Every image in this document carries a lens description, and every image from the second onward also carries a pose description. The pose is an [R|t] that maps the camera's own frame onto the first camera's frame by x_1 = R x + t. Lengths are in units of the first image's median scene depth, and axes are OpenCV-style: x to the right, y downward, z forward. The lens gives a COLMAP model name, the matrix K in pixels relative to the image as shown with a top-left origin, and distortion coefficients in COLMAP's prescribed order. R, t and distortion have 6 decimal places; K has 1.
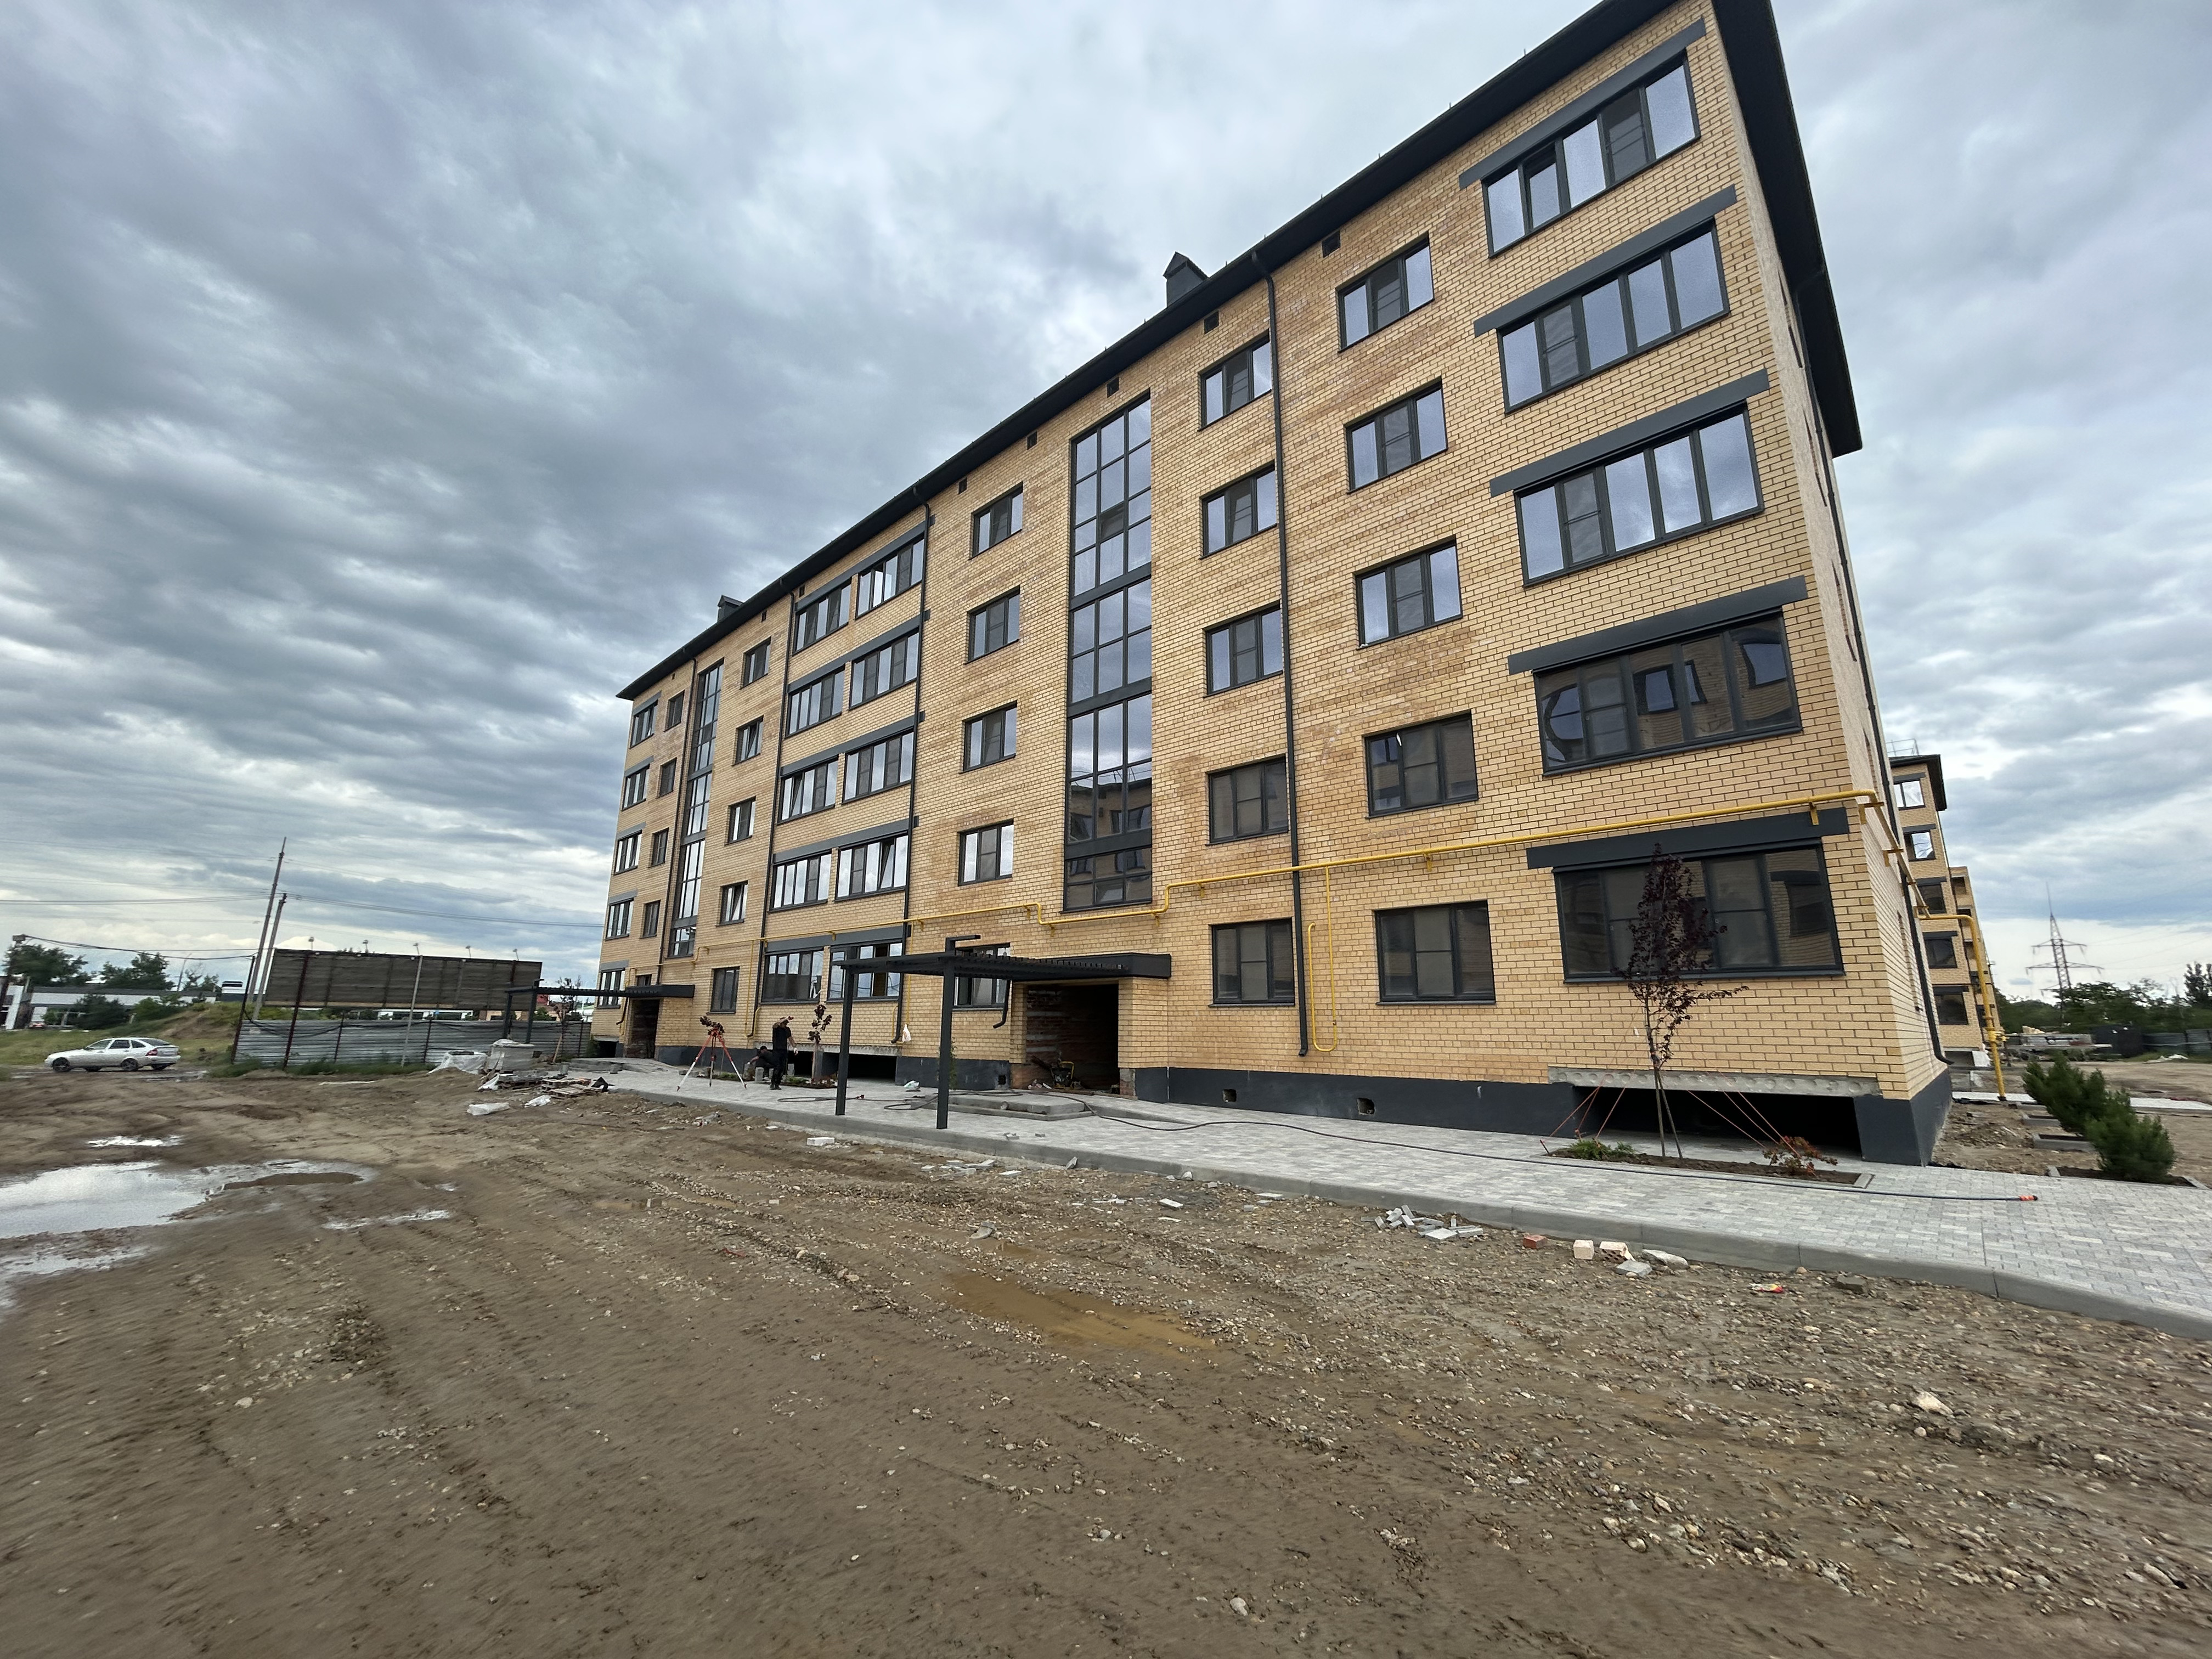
lens RADIAL K [[877.9, 0, 1106.0], [0, 877.9, 829.5], [0, 0, 1]] dist [0.002378, -0.001984]
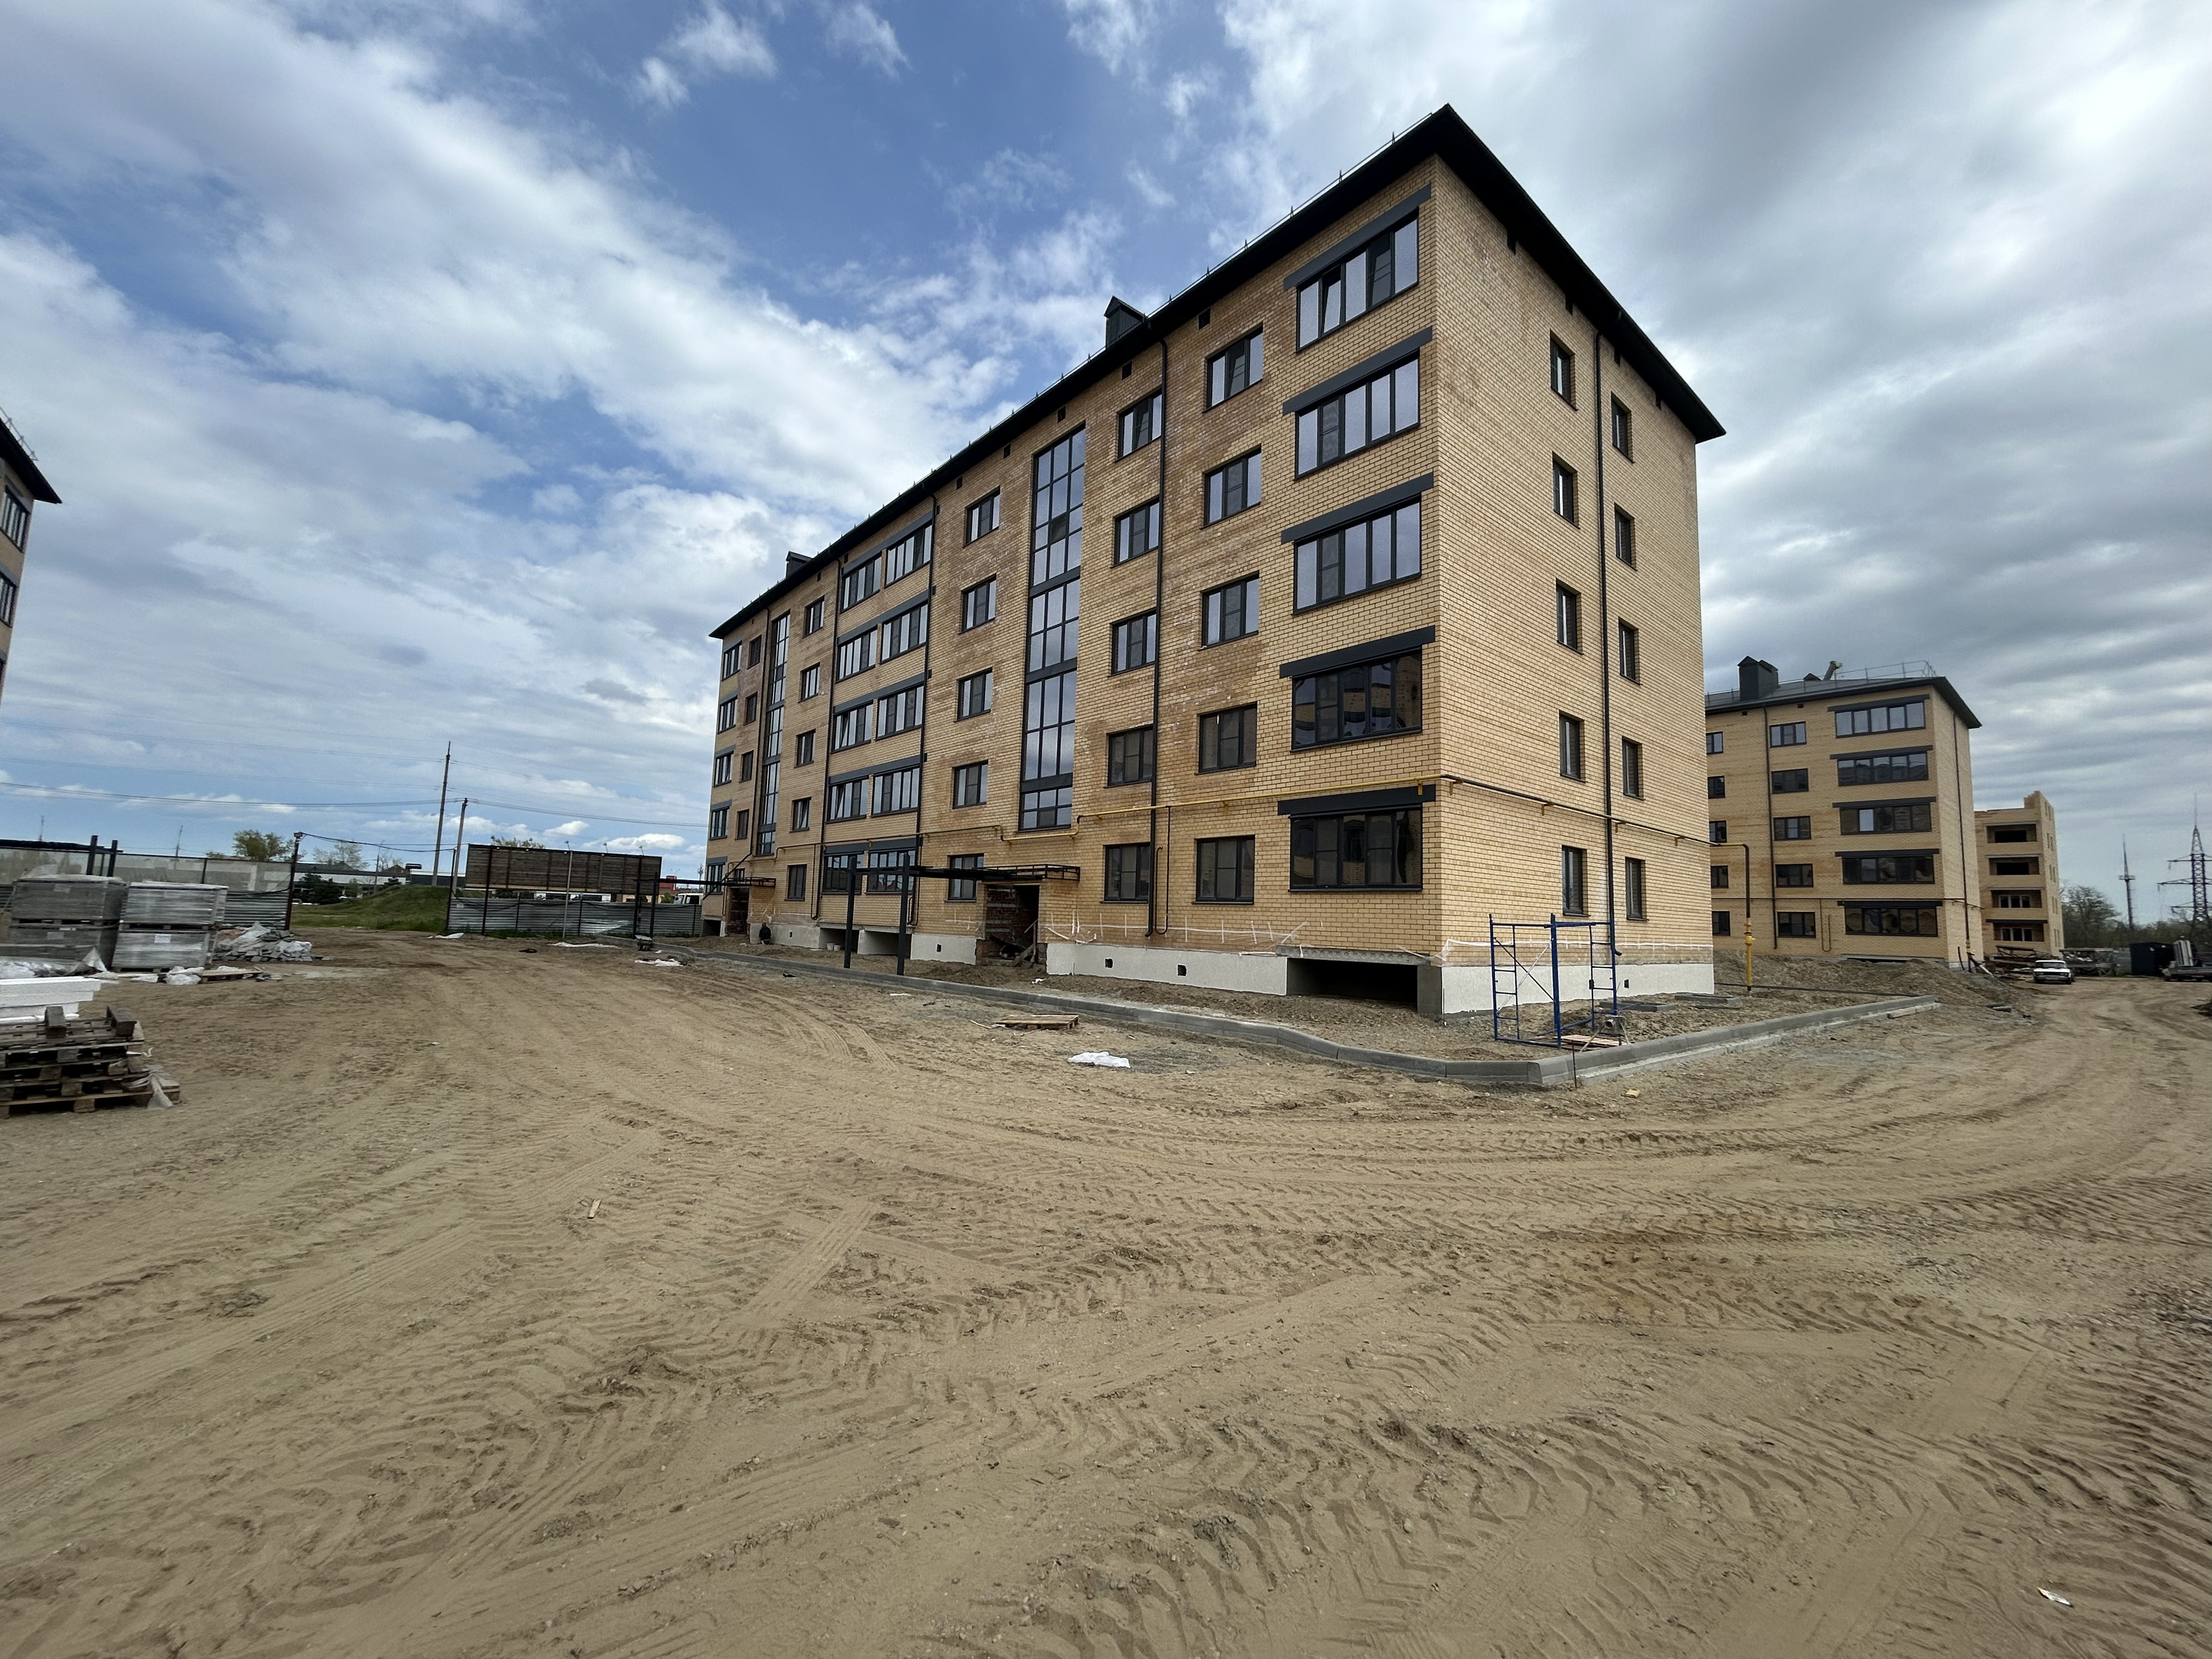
lens RADIAL K [[877.9, 0, 1106.0], [0, 877.9, 829.5], [0, 0, 1]] dist [0.002378, -0.001984]
pose [[0.994410, 0.014798, -0.104545, 0.210146], [-0.002658, 0.993324, 0.115328, -0.060767], [0.105553, -0.114406, 0.987811, -0.296430]]
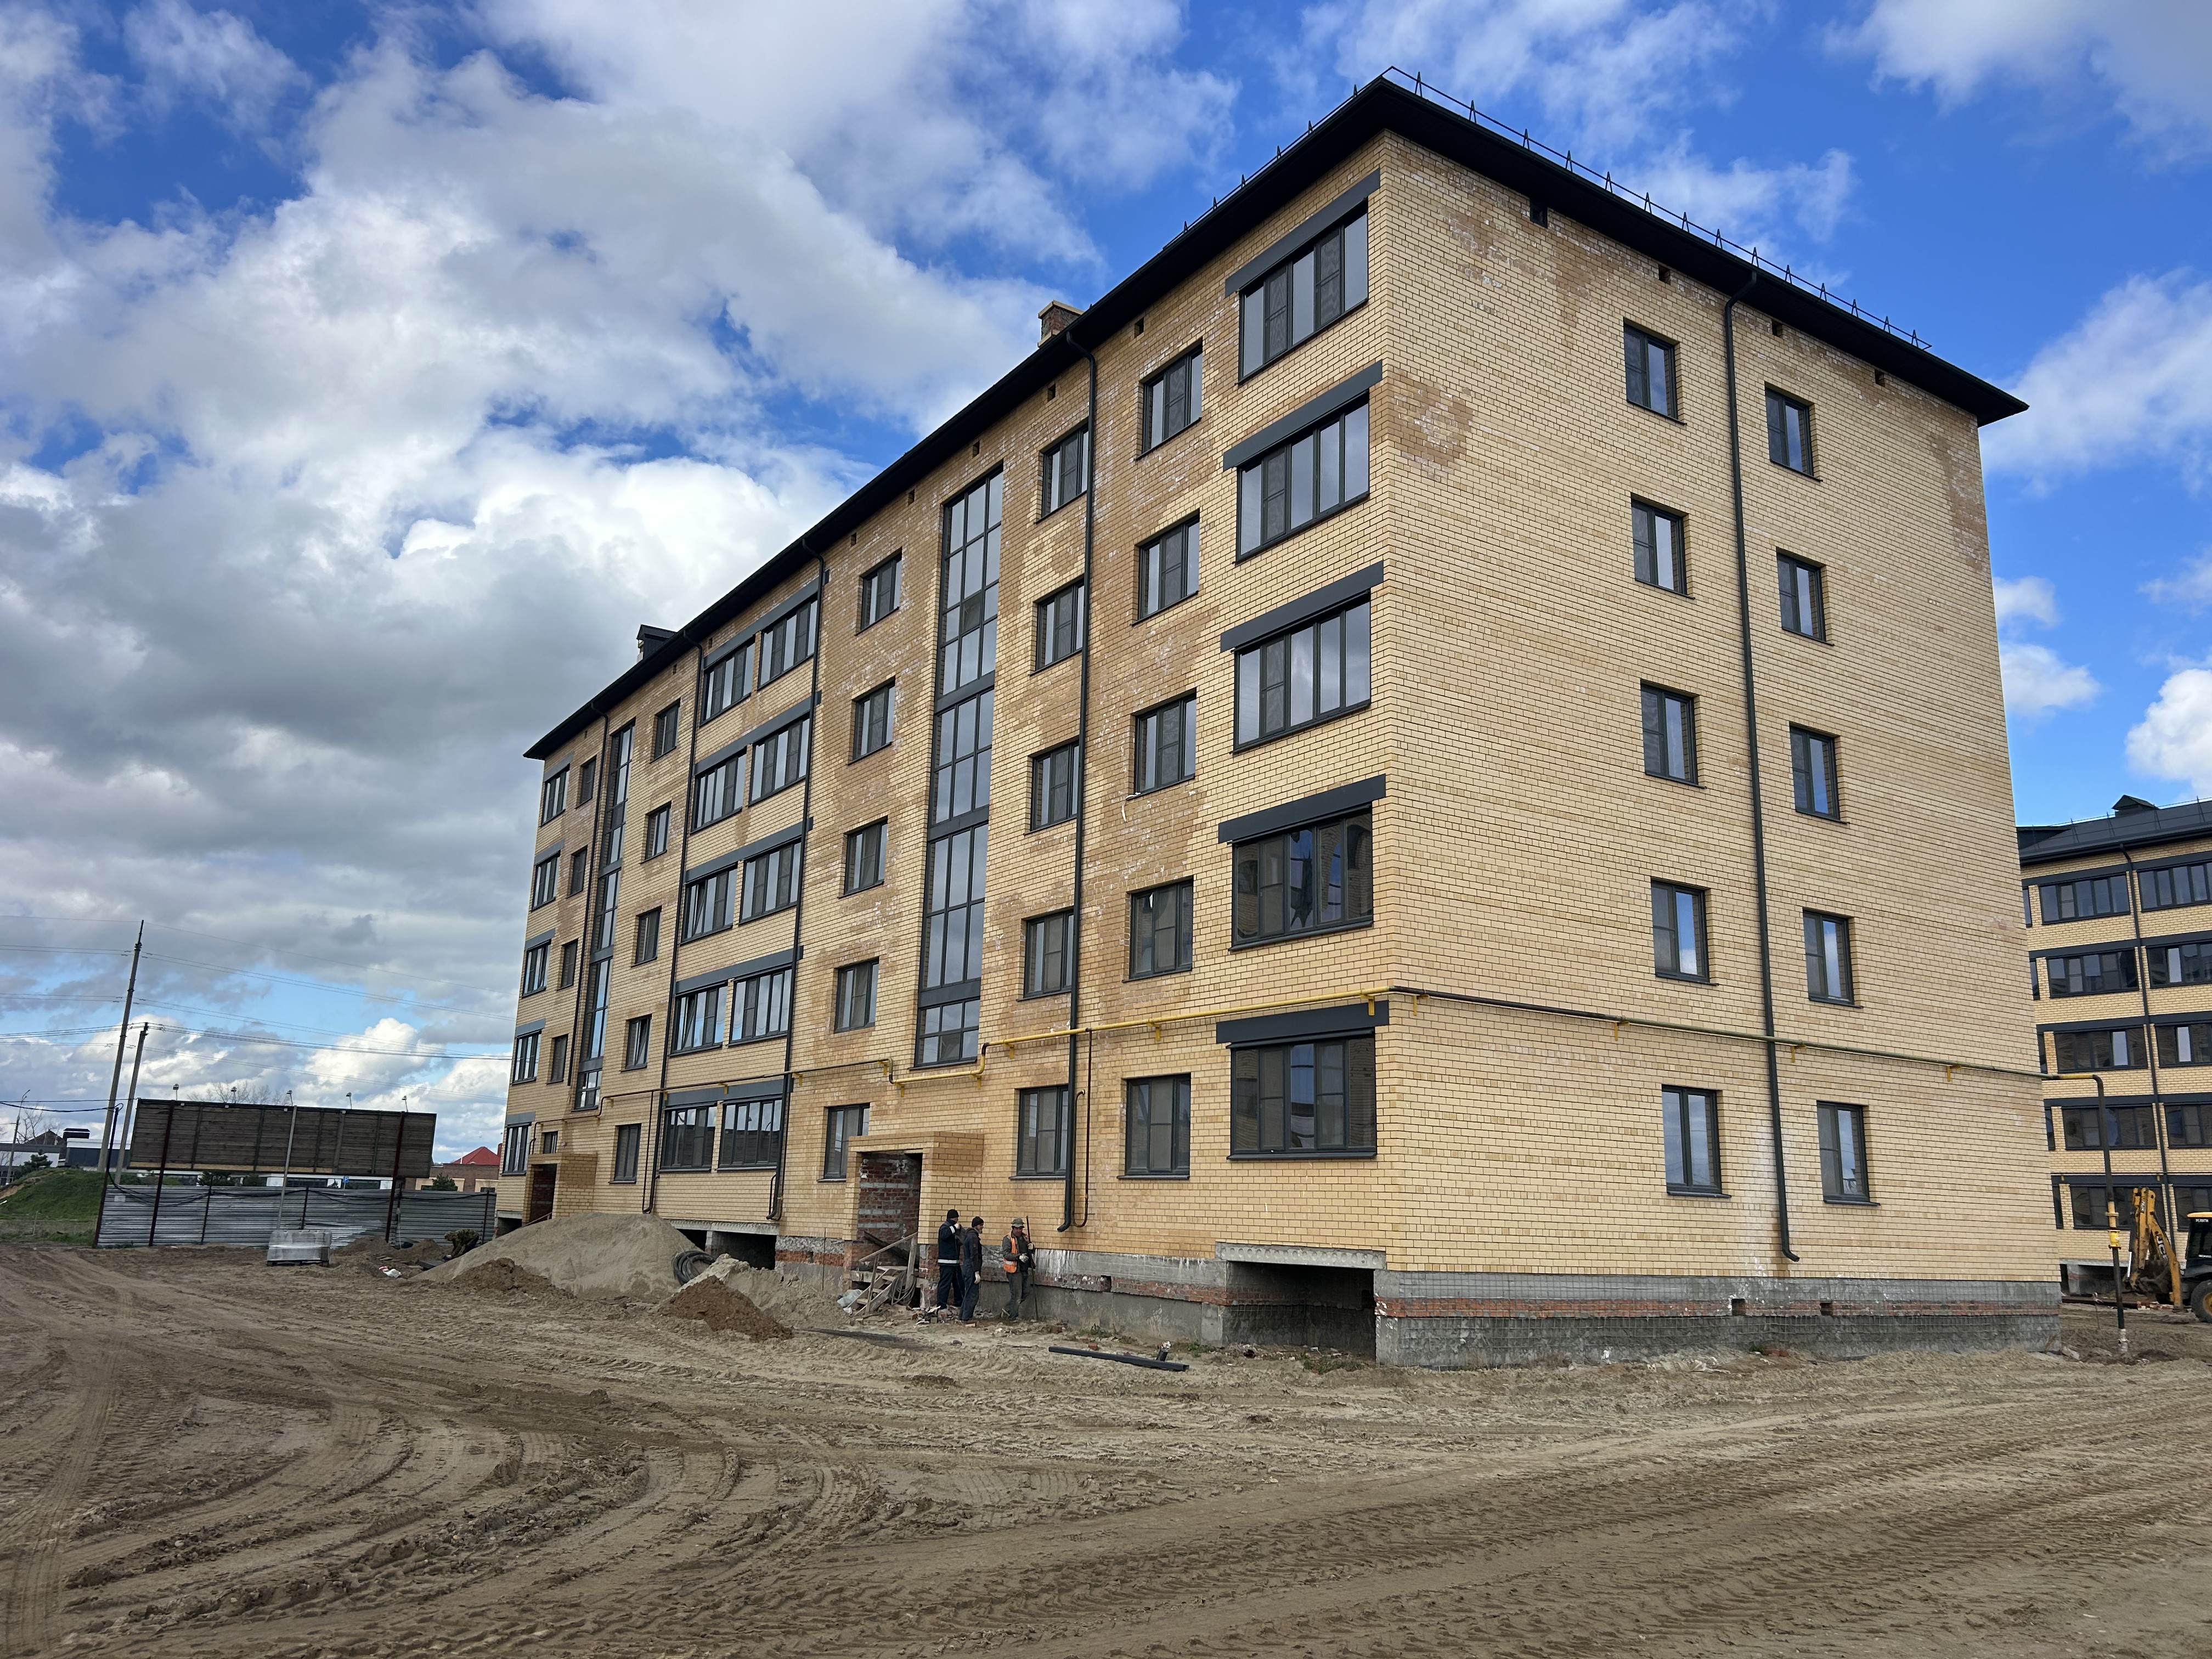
lens RADIAL K [[1619.5, 0, 1106.0], [0, 1619.5, 829.5], [0, 0, 1]] dist [0.146066, -0.247973]
pose [[0.974928, -0.030615, -0.220406, 0.468390], [0.027368, 0.999467, -0.017768, -0.102999], [0.220833, 0.011291, 0.975246, -0.511195]]
